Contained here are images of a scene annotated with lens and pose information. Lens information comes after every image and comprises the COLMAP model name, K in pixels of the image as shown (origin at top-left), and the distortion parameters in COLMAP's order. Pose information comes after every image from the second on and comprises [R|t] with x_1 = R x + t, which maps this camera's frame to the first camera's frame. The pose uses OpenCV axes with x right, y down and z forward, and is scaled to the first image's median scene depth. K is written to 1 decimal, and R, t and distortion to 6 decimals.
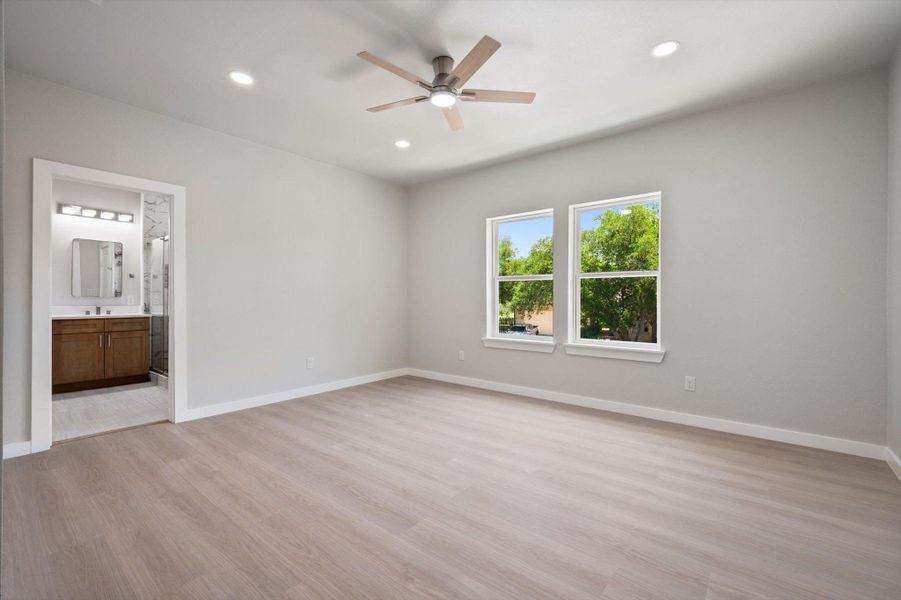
lens RADIAL K [[394.2, 0, 455.0], [0, 394.2, 299.3], [0, 0, 1]] dist [-0.000249, -0.000006]
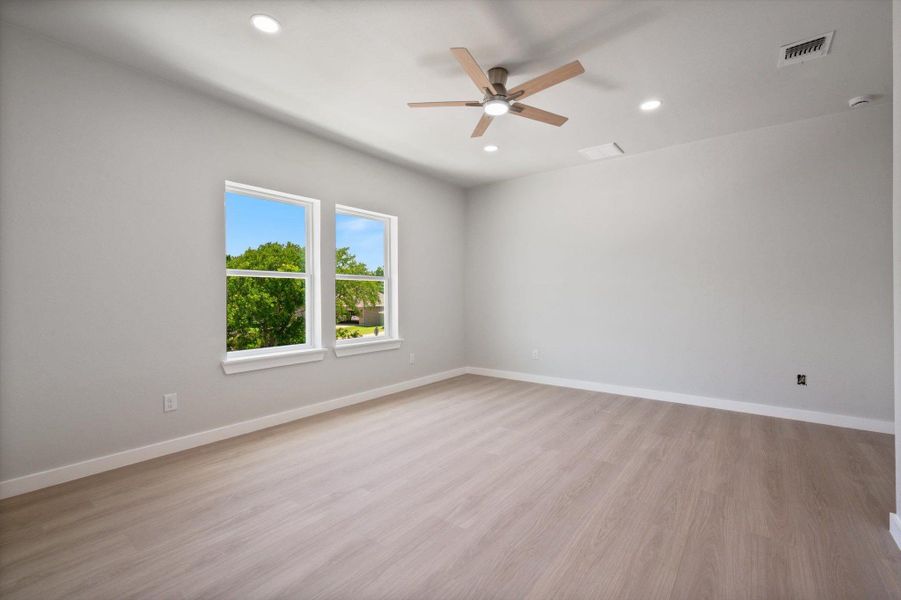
lens RADIAL K [[394.2, 0, 455.0], [0, 394.2, 299.3], [0, 0, 1]] dist [-0.000249, -0.000006]
pose [[-0.030975, -0.007673, 0.999491, -1.078184], [0.011456, 0.999902, 0.008031, -0.012490], [-0.999455, 0.011699, -0.030884, 1.154979]]
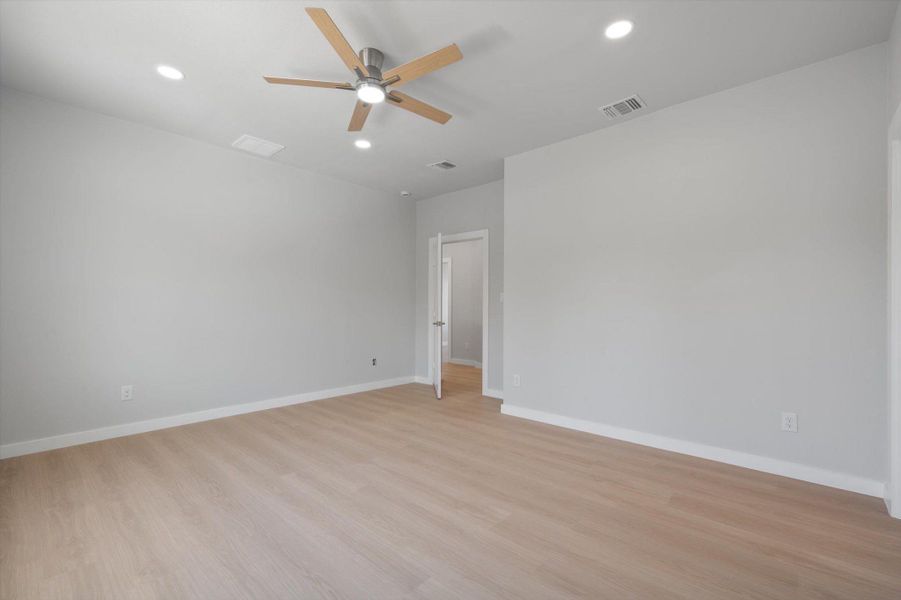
lens RADIAL K [[394.2, 0, 455.0], [0, 394.2, 299.3], [0, 0, 1]] dist [-0.000249, -0.000006]
pose [[-0.998745, -0.003044, 0.049994, -0.277298], [-0.003556, 0.999942, -0.010167, -0.015452], [-0.049960, -0.010332, -0.998698, 1.938942]]
